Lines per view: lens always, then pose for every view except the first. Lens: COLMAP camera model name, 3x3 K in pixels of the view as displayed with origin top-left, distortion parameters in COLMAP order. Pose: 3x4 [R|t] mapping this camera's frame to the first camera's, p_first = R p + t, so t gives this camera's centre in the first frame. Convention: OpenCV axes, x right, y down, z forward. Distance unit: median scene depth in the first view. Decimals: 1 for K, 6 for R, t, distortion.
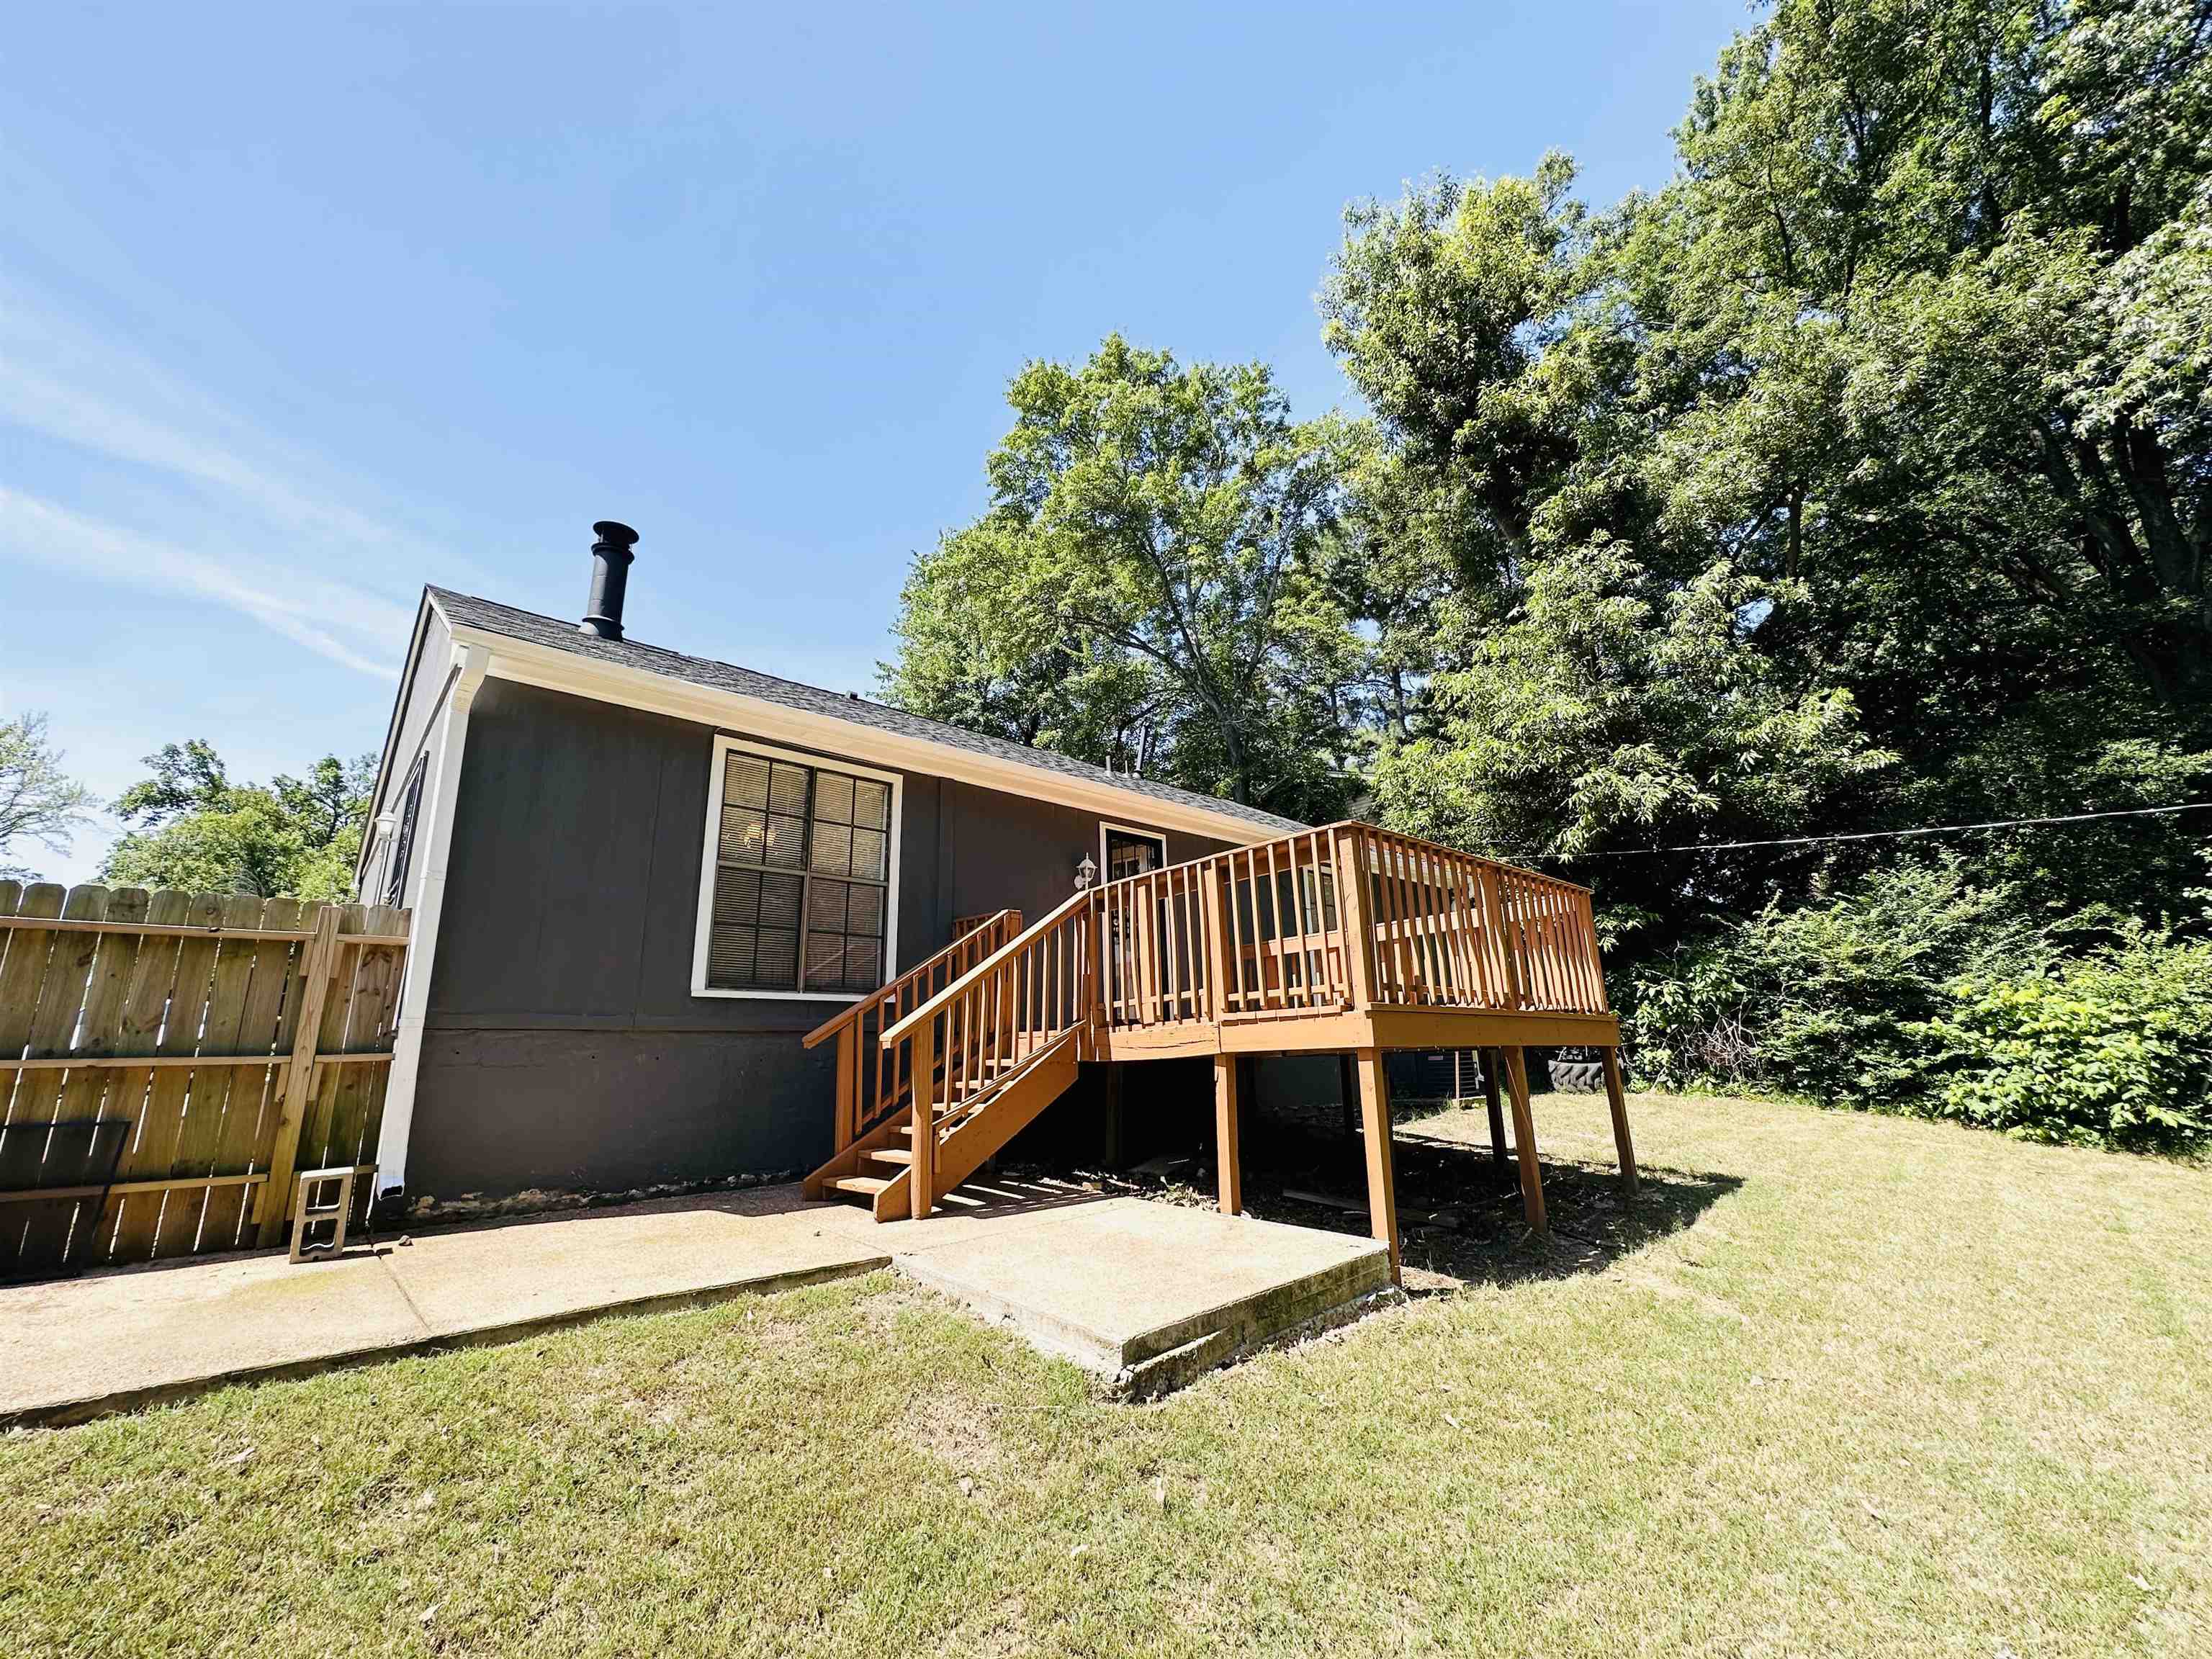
lens RADIAL K [[882.0, 0, 1114.8], [0, 882.0, 828.7], [0, 0, 1]] dist [-0.003735, 0.000737]
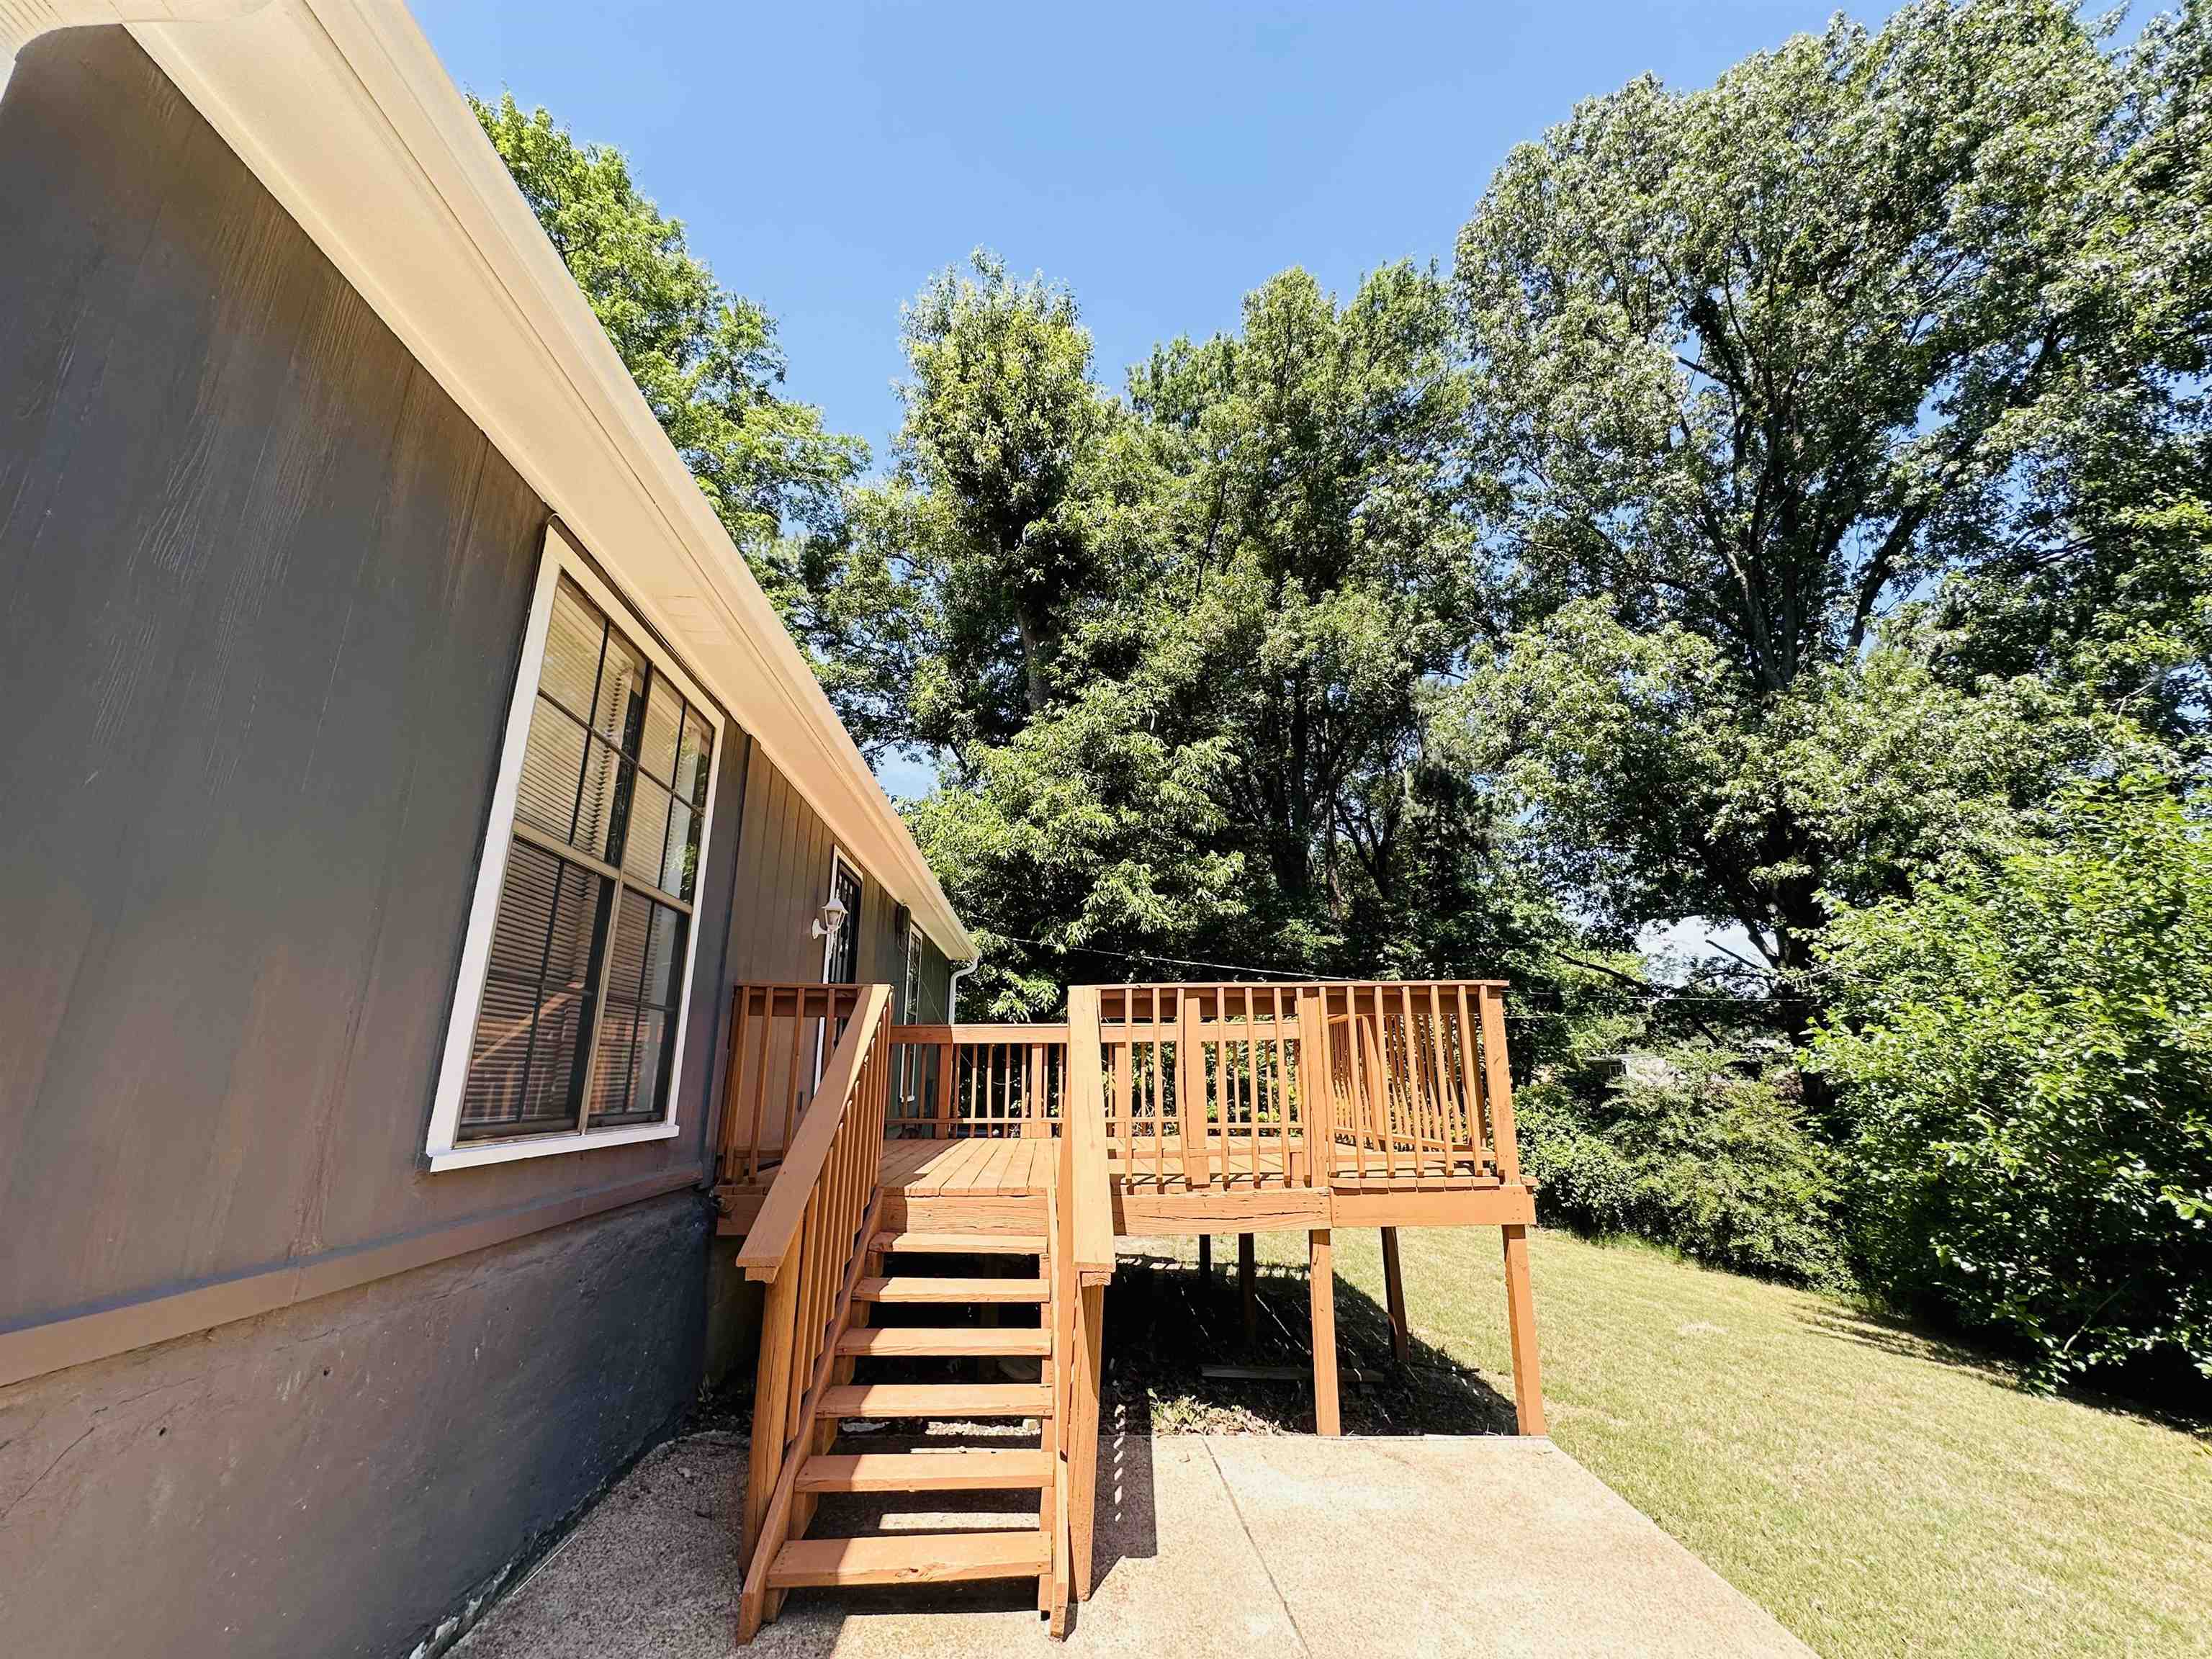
lens RADIAL K [[882.0, 0, 1107.2], [0, 882.0, 828.8], [0, 0, 1]] dist [-0.003735, 0.000737]
pose [[0.633230, 0.234040, 0.737730, -0.293910], [-0.210402, 0.969341, -0.126919, 0.016859], [-0.744816, -0.074851, 0.663058, 0.264916]]
